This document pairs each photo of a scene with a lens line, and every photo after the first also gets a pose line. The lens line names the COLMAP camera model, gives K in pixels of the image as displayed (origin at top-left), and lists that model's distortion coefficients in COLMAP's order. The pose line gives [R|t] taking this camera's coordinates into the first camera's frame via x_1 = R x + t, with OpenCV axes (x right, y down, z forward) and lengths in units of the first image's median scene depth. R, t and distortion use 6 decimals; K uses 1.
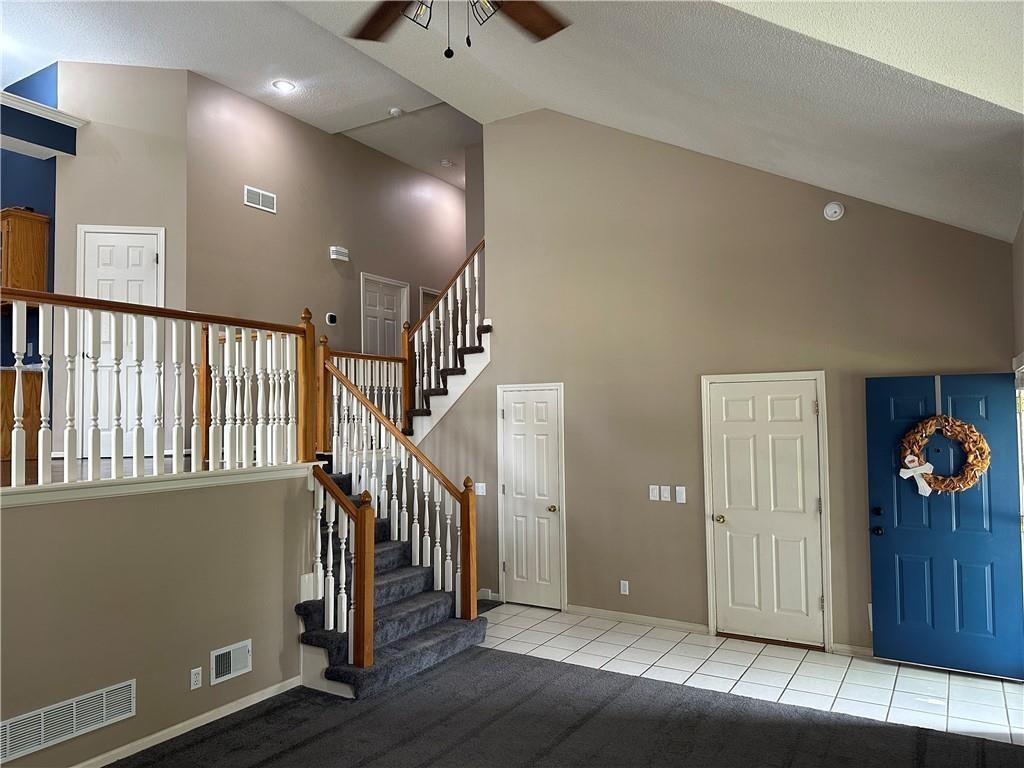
lens RADIAL K [[735.4, 0, 512.0], [0, 735.4, 384.0], [0, 0, 1]] dist [0.009172, -0.004566]
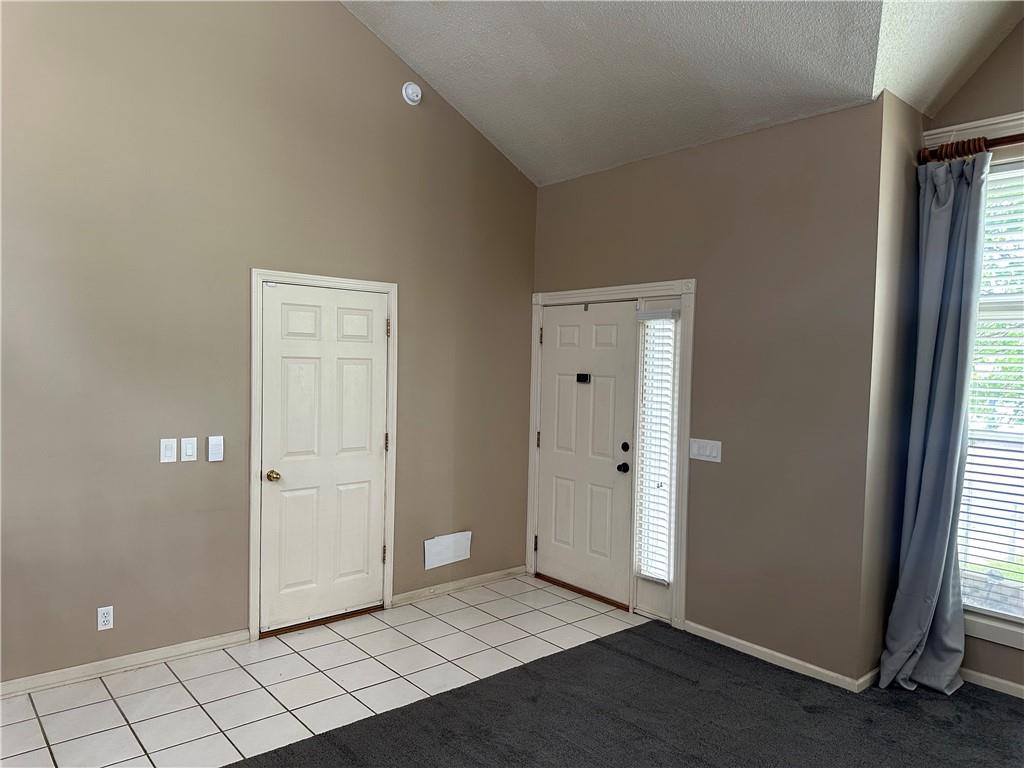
lens RADIAL K [[735.4, 0, 512.0], [0, 735.4, 384.0], [0, 0, 1]] dist [0.009172, -0.004566]
pose [[0.321090, -0.024303, 0.946737, -0.306786], [-0.064710, 0.996771, 0.047534, 0.046277], [-0.944835, -0.076526, 0.318481, 0.556241]]
